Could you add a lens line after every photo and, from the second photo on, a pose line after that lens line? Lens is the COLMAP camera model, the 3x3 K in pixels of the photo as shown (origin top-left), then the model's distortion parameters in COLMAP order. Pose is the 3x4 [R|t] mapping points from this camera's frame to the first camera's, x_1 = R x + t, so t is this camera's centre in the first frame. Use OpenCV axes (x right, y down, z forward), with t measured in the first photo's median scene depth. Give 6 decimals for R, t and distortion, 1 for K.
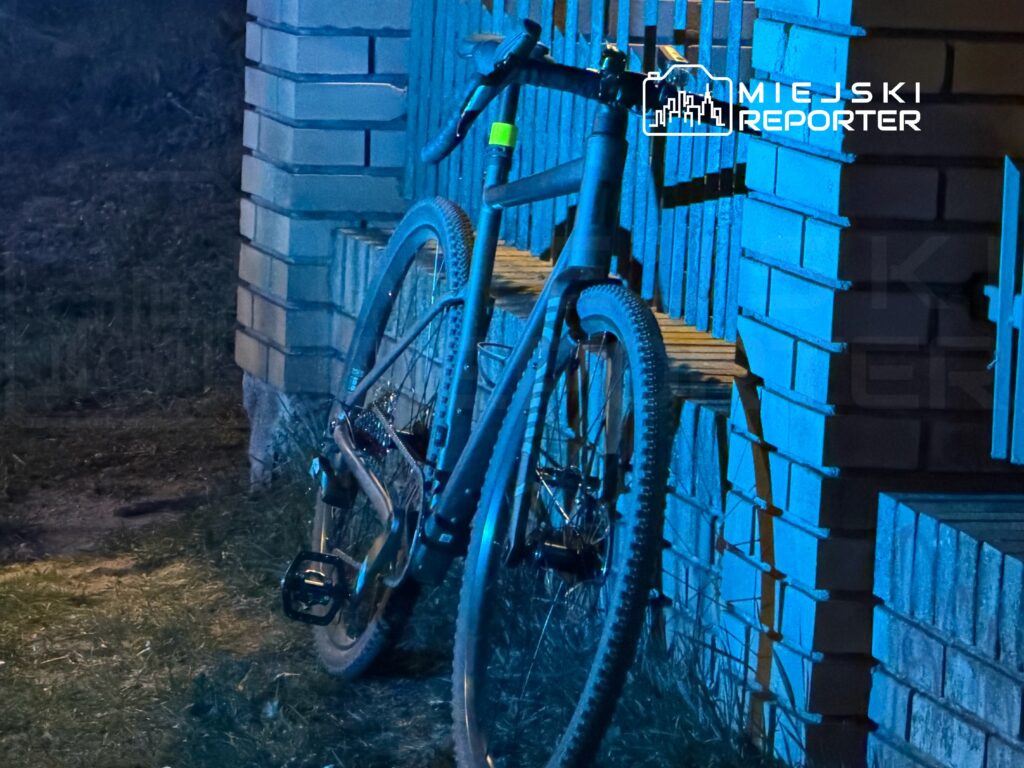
lens RADIAL K [[5714.6, 0, 512.0], [0, 5714.6, 384.0], [0, 0, 1]] dist [0.391906, -13.033133]
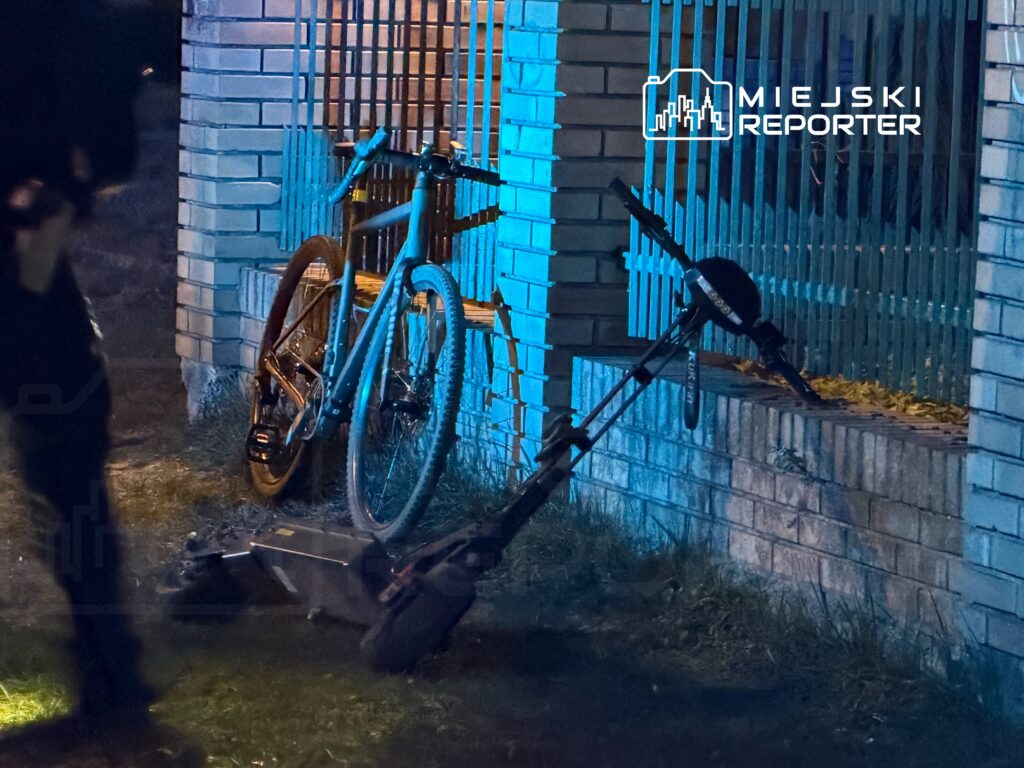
lens RADIAL K [[5808.4, 0, 512.0], [0, 5808.4, 384.0], [0, 0, 1]] dist [-0.043180, 11.339624]
pose [[0.997586, -0.020601, 0.066314, -0.083607], [0.023178, 0.998996, -0.038335, 0.096269], [-0.065457, 0.039780, 0.997062, -0.928826]]
